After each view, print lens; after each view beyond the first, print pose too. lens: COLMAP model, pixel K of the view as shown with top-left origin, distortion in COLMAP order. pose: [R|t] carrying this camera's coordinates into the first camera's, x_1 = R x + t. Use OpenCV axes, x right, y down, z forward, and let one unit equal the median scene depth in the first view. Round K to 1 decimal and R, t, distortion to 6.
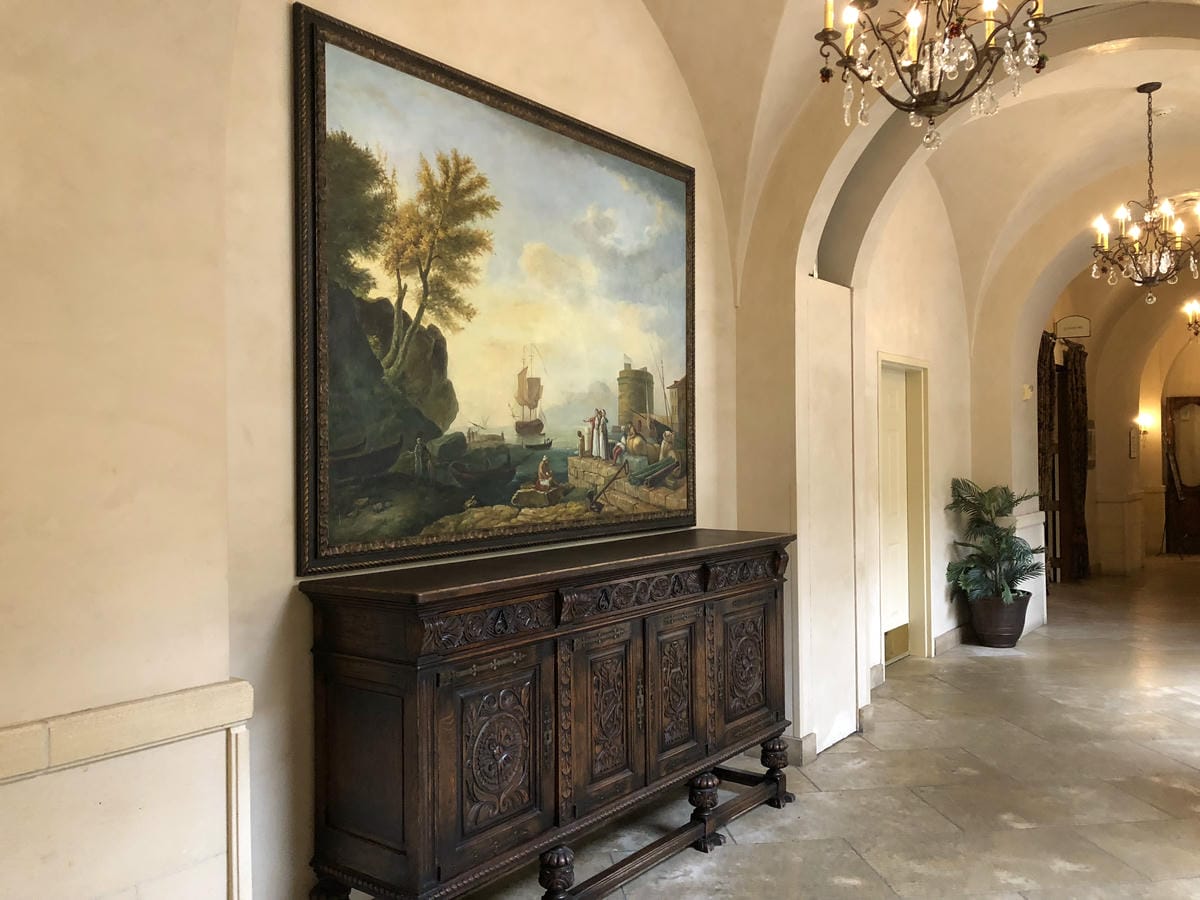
lens RADIAL K [[976.3, 0, 597.7], [0, 976.3, 449.3], [0, 0, 1]] dist [0.016043, 0.004789]
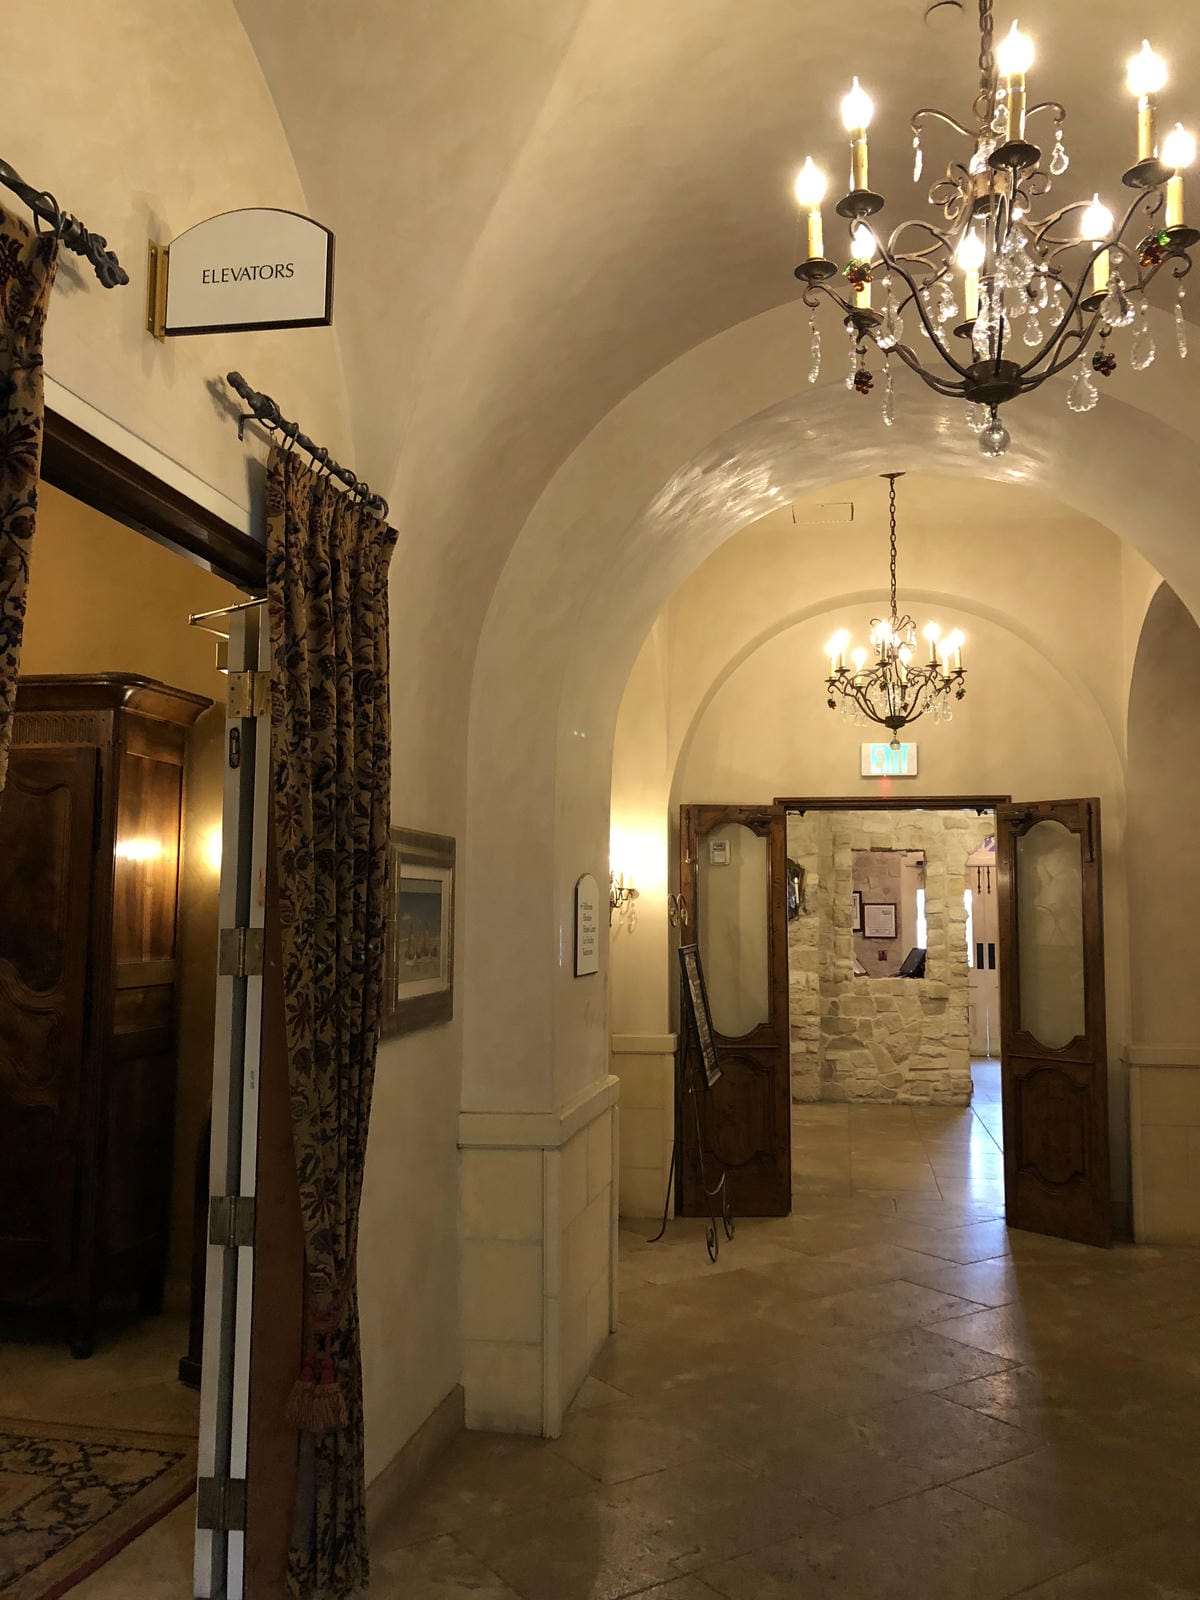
lens RADIAL K [[1301.7, 0, 601.2], [0, 1301.7, 800.1], [0, 0, 1]] dist [0.016043, 0.004789]
pose [[0.891095, 0.055965, 0.450353, 0.329979], [-0.015621, 0.995561, -0.092810, -0.006602], [-0.453548, 0.075668, 0.888014, 0.575513]]
